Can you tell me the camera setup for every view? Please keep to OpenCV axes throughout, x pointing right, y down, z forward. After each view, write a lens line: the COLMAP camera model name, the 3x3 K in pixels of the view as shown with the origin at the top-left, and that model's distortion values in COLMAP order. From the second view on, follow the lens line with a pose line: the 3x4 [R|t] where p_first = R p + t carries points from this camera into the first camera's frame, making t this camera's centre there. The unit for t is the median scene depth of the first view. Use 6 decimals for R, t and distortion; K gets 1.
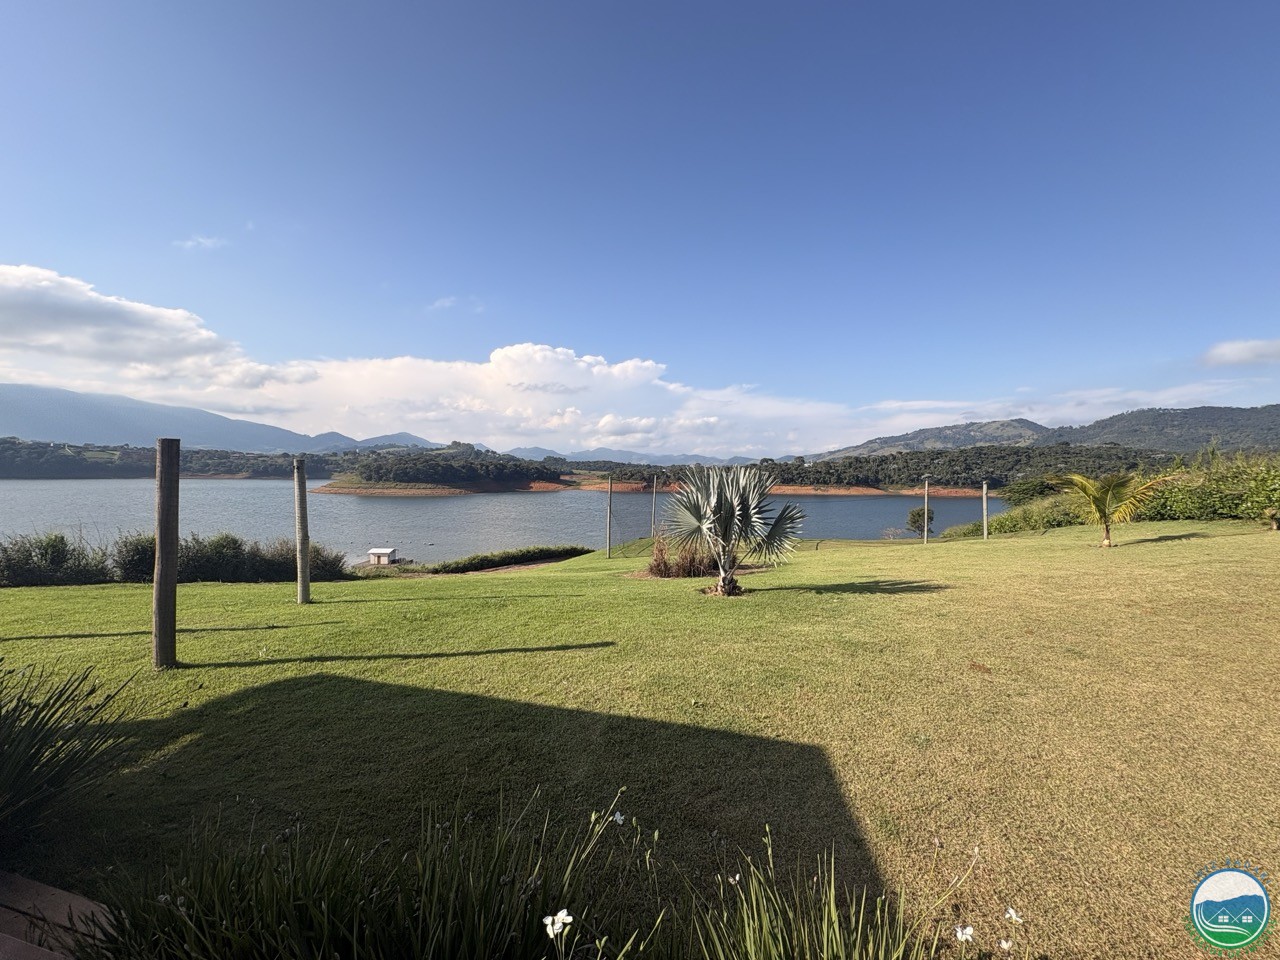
lens RADIAL K [[510.4, 0, 639.0], [0, 510.4, 479.8], [0, 0, 1]] dist [0.000397, 0.000128]
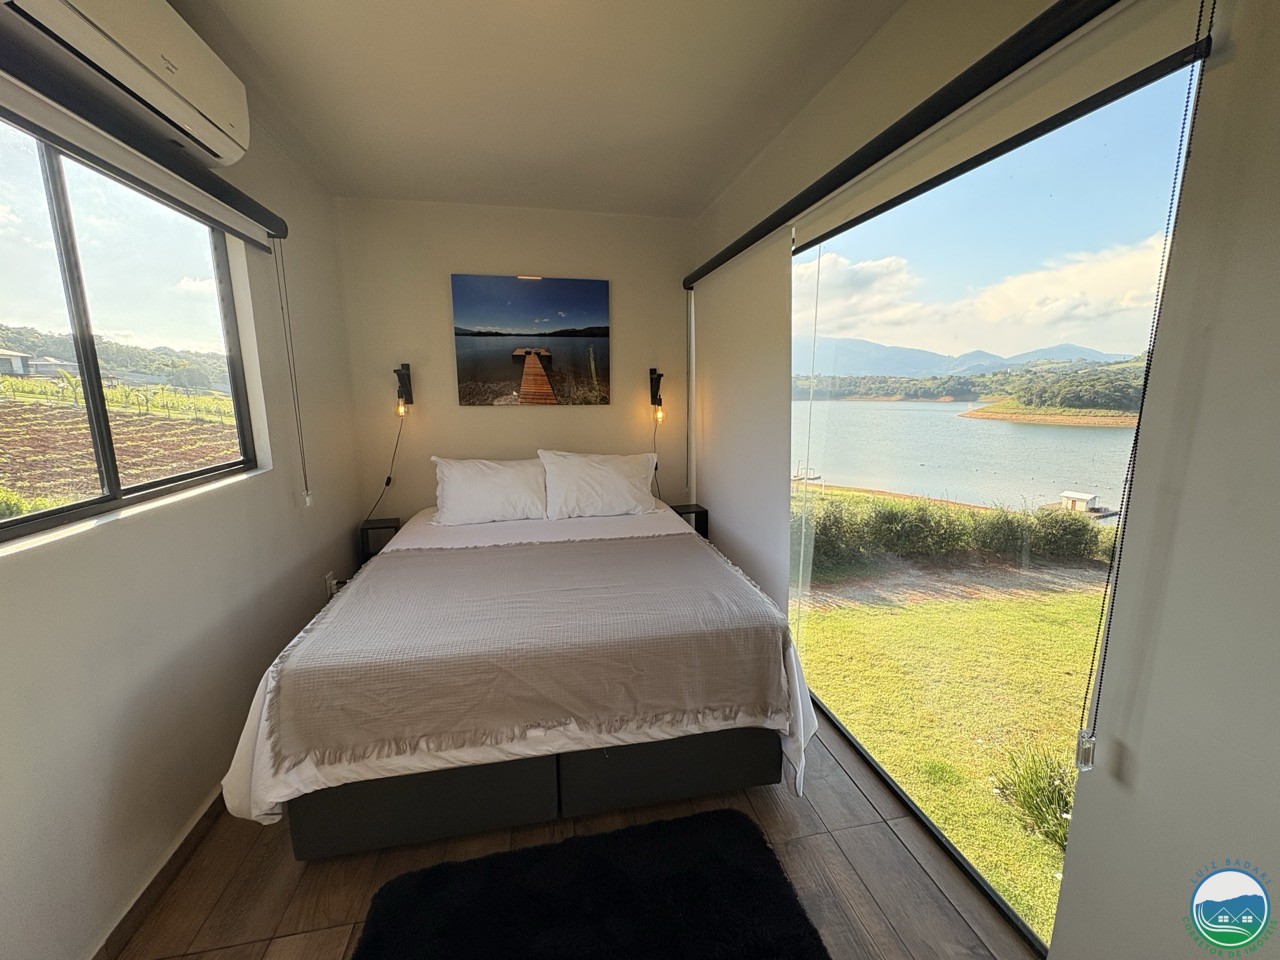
lens RADIAL K [[509.2, 0, 639.0], [0, 509.2, 479.6], [0, 0, 1]] dist [0.000272, 0.000096]
pose [[0.441526, 0.141983, -0.885943, -0.470506], [-0.004856, 0.987764, 0.155881, -0.177413], [0.897235, -0.064523, 0.436813, -0.561925]]
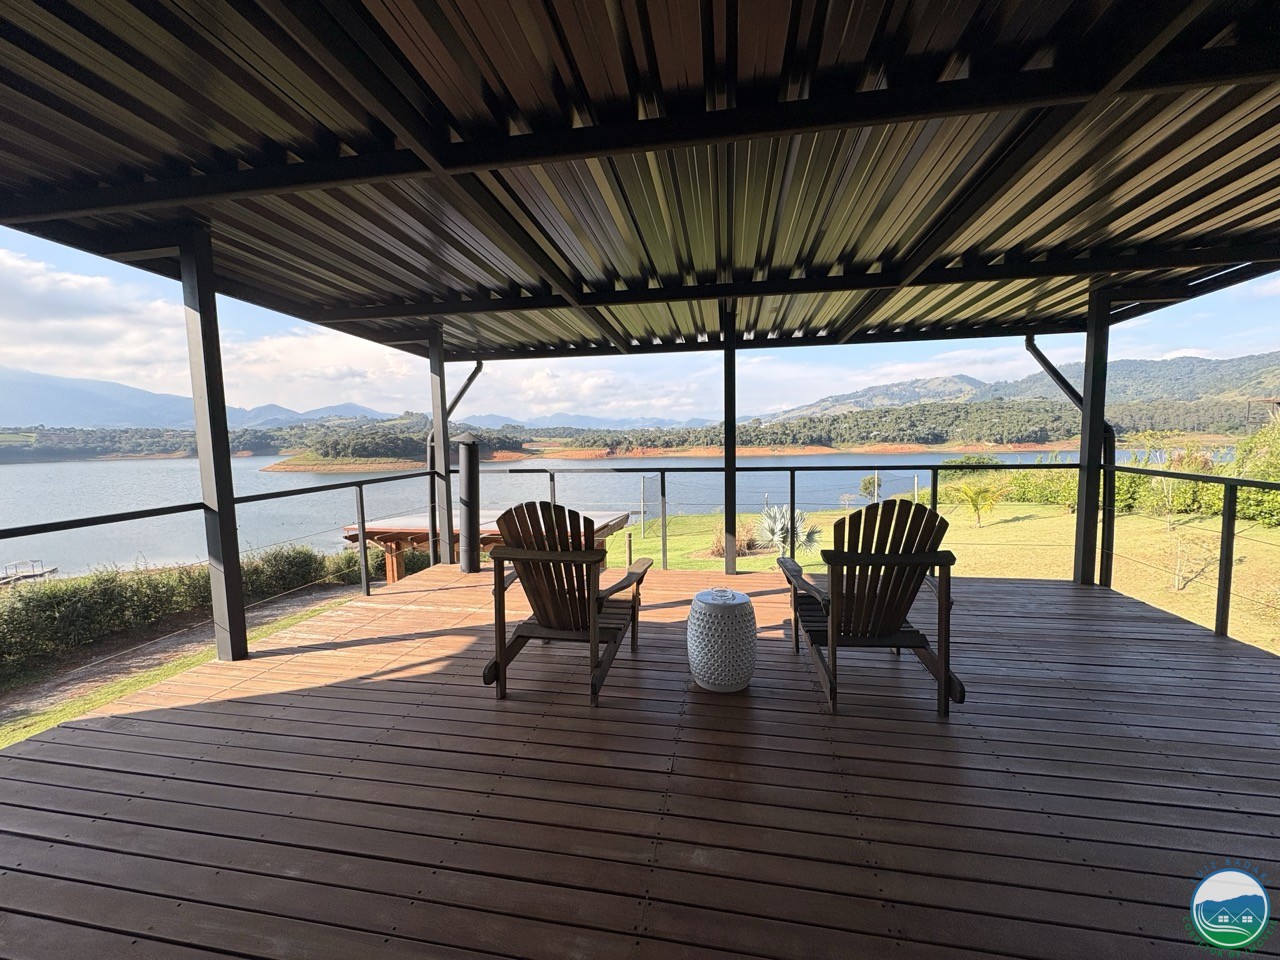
lens RADIAL K [[509.2, 0, 639.0], [0, 509.2, 479.6], [0, 0, 1]] dist [0.000272, 0.000096]
pose [[0.996258, -0.037810, 0.077718, -0.303123], [0.032243, 0.996906, 0.071679, -0.164826], [-0.080188, -0.068905, 0.994395, -0.523113]]
